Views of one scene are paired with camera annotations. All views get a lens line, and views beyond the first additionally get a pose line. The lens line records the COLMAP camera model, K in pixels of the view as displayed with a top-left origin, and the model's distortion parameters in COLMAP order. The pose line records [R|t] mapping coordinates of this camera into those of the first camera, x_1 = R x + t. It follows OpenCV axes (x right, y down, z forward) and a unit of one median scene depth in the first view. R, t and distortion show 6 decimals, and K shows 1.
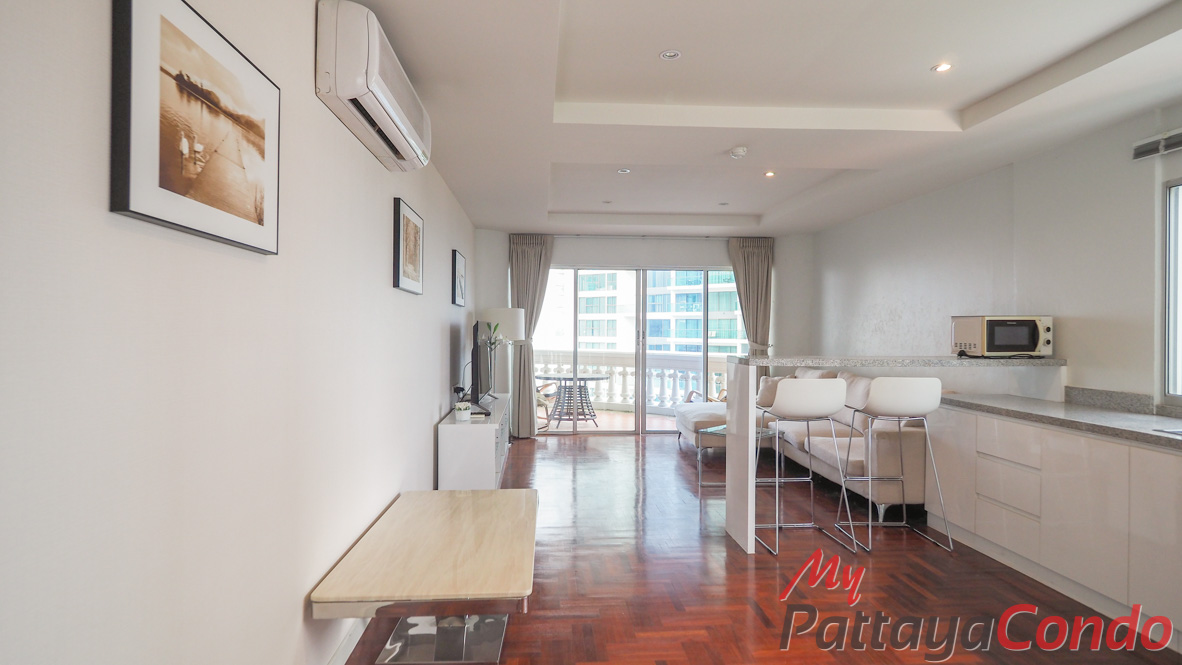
lens RADIAL K [[610.5, 0, 576.5], [0, 610.5, 328.1], [0, 0, 1]] dist [0.002265, 0.001326]
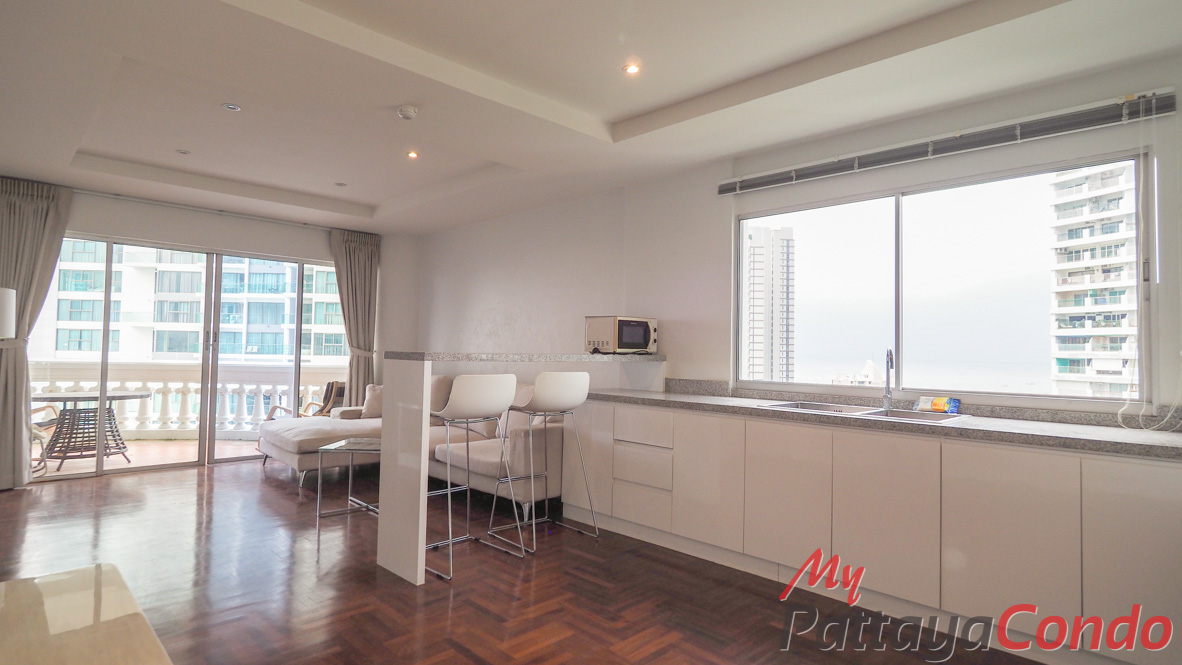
lens RADIAL K [[610.5, 0, 576.5], [0, 610.5, 328.1], [0, 0, 1]] dist [0.002265, 0.001326]
pose [[0.756224, 0.033807, 0.653439, -0.098920], [-0.015145, 0.999301, -0.034174, 0.037338], [-0.654138, 0.015947, 0.756207, 0.194910]]
